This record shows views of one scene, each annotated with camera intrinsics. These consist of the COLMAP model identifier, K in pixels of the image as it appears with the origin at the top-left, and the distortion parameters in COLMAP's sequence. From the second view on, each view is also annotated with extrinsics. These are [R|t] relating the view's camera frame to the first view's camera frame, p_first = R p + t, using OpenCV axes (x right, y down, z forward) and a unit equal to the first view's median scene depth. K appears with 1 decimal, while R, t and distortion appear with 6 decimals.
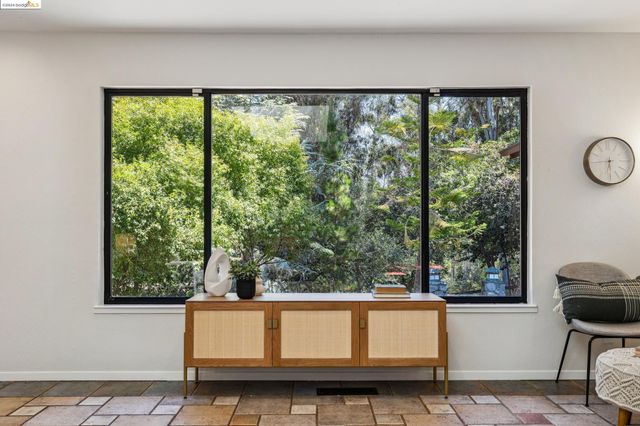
lens RADIAL K [[517.3, 0, 320.1], [0, 517.3, 224.2], [0, 0, 1]] dist [-0.004657, -0.001325]
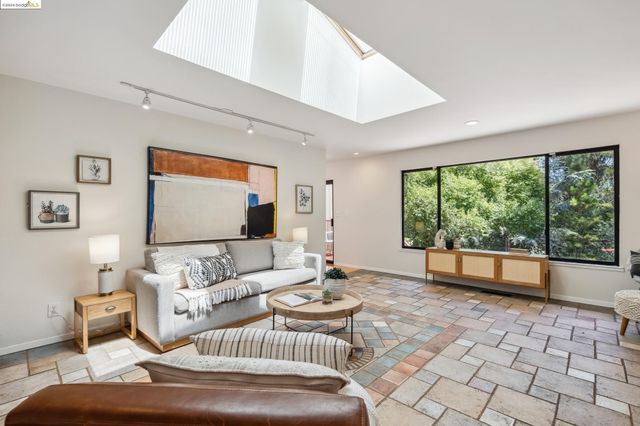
lens RADIAL K [[289.8, 0, 320.5], [0, 289.8, 216.8], [0, 0, 1]] dist [0.001093, 0.000188]
pose [[0.714951, 0.001977, -0.699171, 0.358546], [0.006618, 0.999932, 0.009594, -0.031918], [0.699143, -0.011487, 0.714890, -0.419979]]
